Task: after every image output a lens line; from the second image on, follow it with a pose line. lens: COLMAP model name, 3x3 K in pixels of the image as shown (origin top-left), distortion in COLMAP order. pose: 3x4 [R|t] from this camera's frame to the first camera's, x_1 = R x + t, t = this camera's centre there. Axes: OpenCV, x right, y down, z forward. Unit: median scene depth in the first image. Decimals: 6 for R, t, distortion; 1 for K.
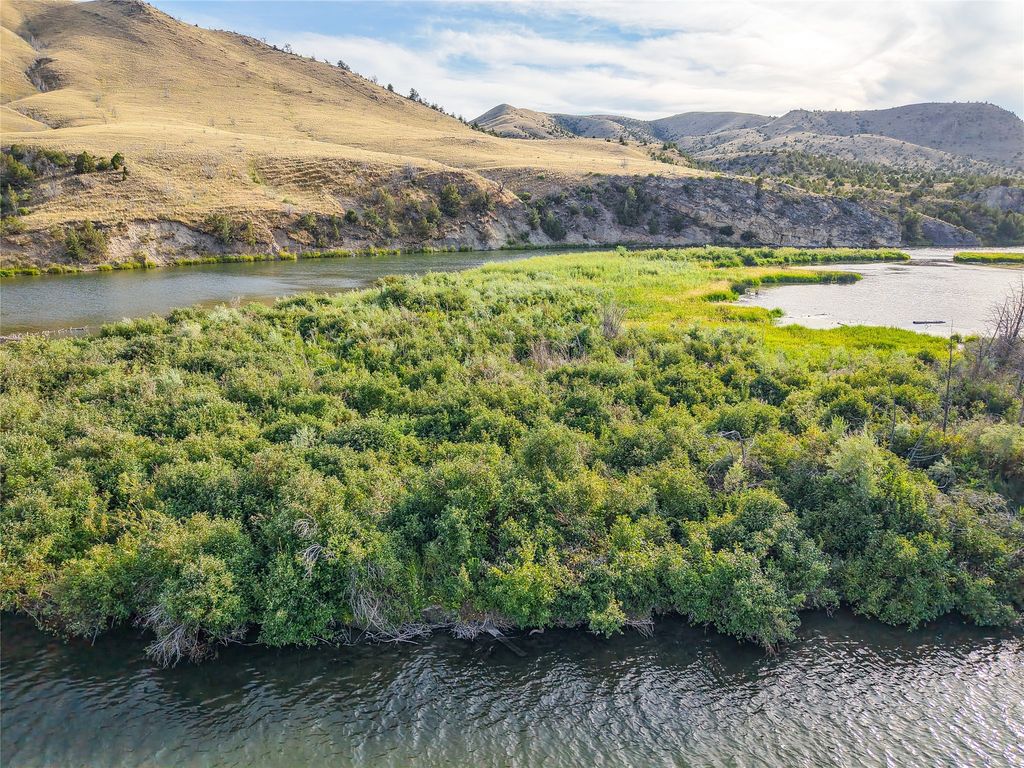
lens RADIAL K [[687.6, 0, 511.9], [0, 687.6, 382.2], [0, 0, 1]] dist [0.014369, -0.010898]
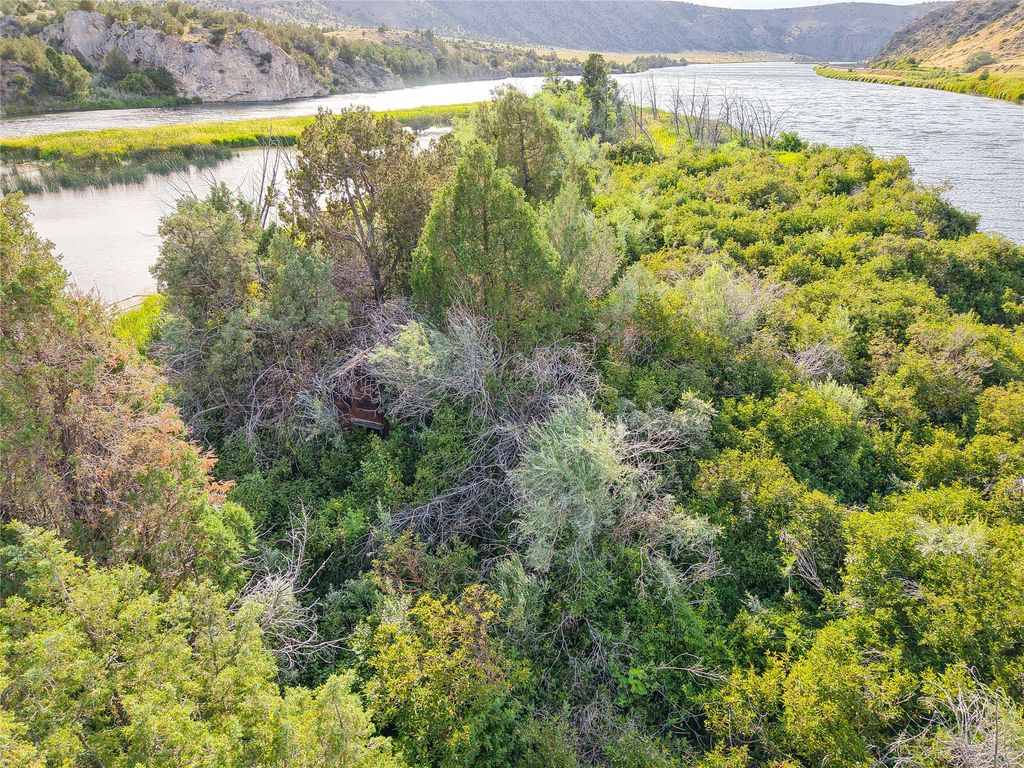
lens RADIAL K [[687.6, 0, 511.5], [0, 687.6, 382.6], [0, 0, 1]] dist [0.014369, -0.010898]
pose [[0.629666, -0.336485, 0.700213, 0.496648], [0.195274, 0.940945, 0.276568, -0.069405], [-0.751923, -0.037412, 0.658188, 0.319244]]
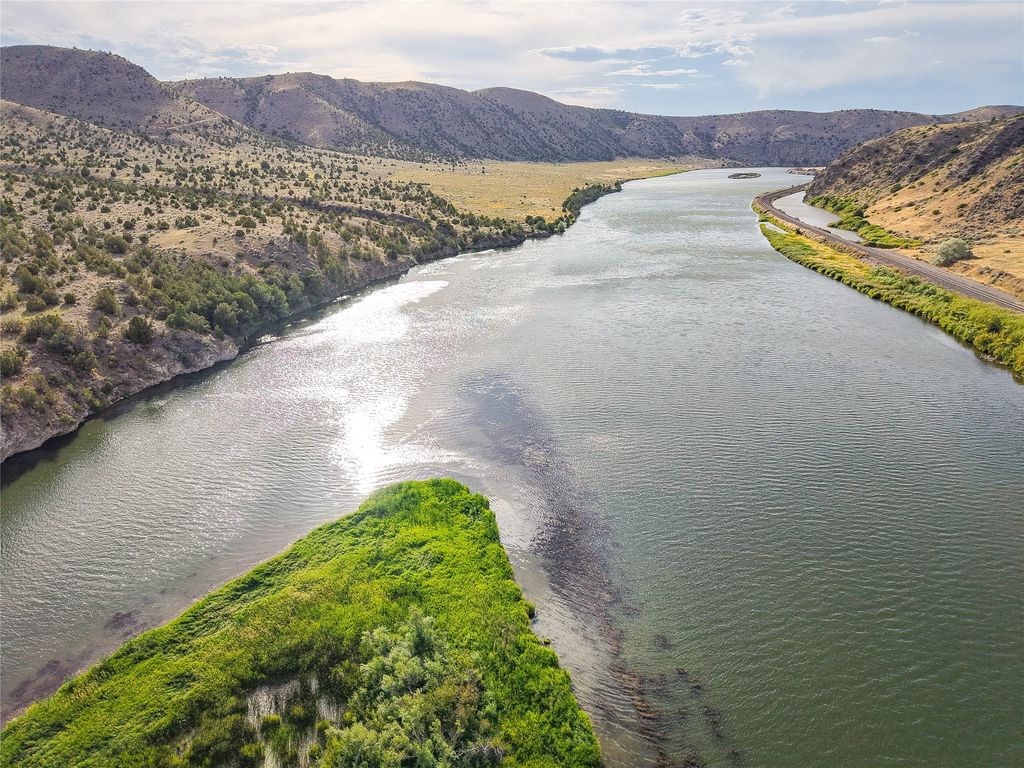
lens RADIAL K [[687.6, 0, 511.5], [0, 687.6, 381.3], [0, 0, 1]] dist [0.014369, -0.010898]
pose [[0.569536, -0.276068, 0.774219, 0.864044], [0.211959, 0.959382, 0.186171, -0.288567], [-0.794168, 0.058072, 0.604918, 0.452420]]
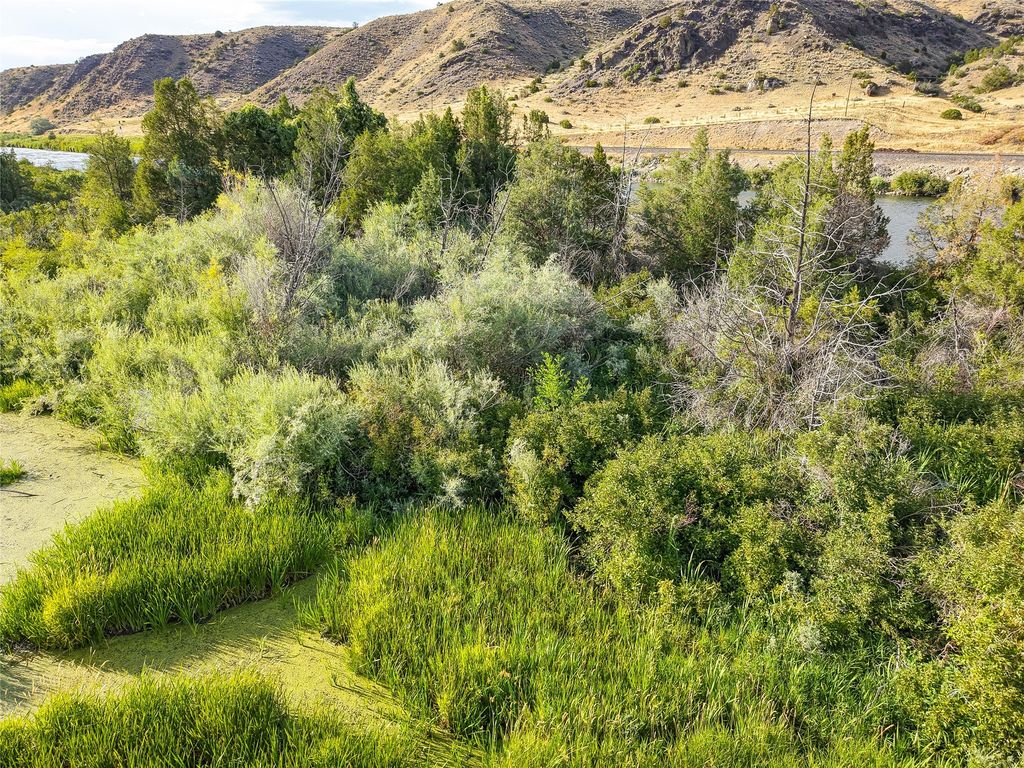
lens RADIAL K [[687.6, 0, 512.3], [0, 687.6, 383.5], [0, 0, 1]] dist [0.014369, -0.010898]
pose [[-0.424169, -0.320657, 0.846912, 0.139714], [0.215836, 0.872464, 0.438431, -0.053077], [-0.879486, 0.368763, -0.300863, 0.278014]]
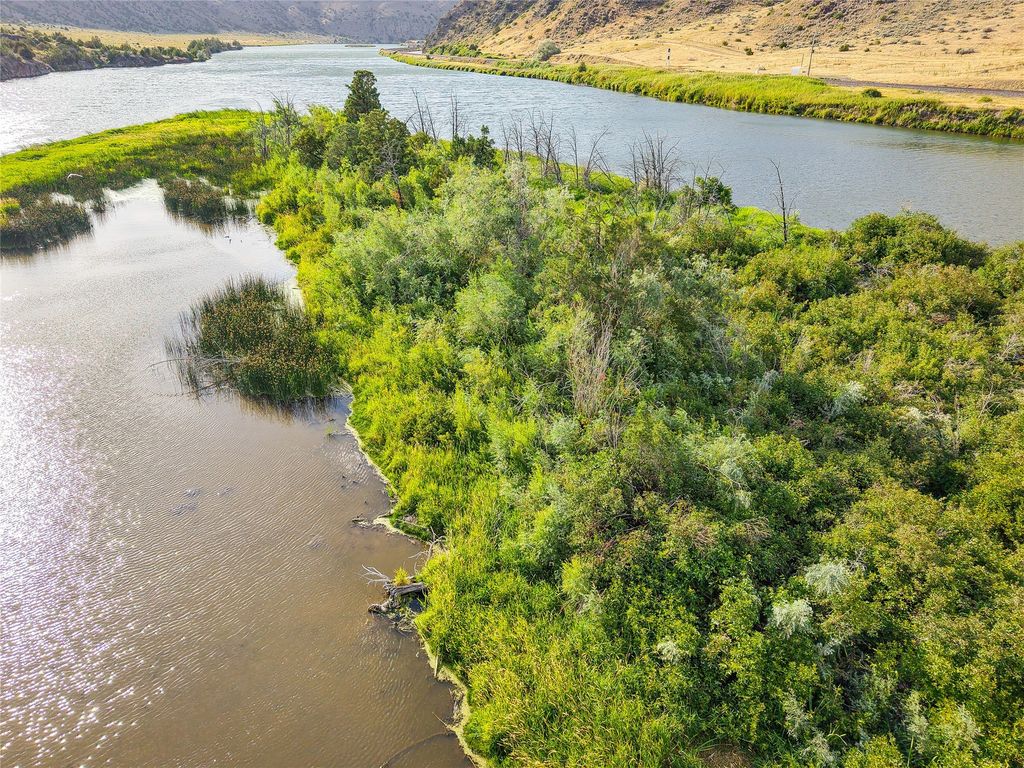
lens RADIAL K [[687.6, 0, 511.6], [0, 687.6, 383.4], [0, 0, 1]] dist [0.014369, -0.010898]
pose [[0.084439, -0.450919, 0.888562, 0.578386], [0.242810, 0.874177, 0.420546, -0.128643], [-0.966392, 0.180241, 0.183302, 0.487107]]
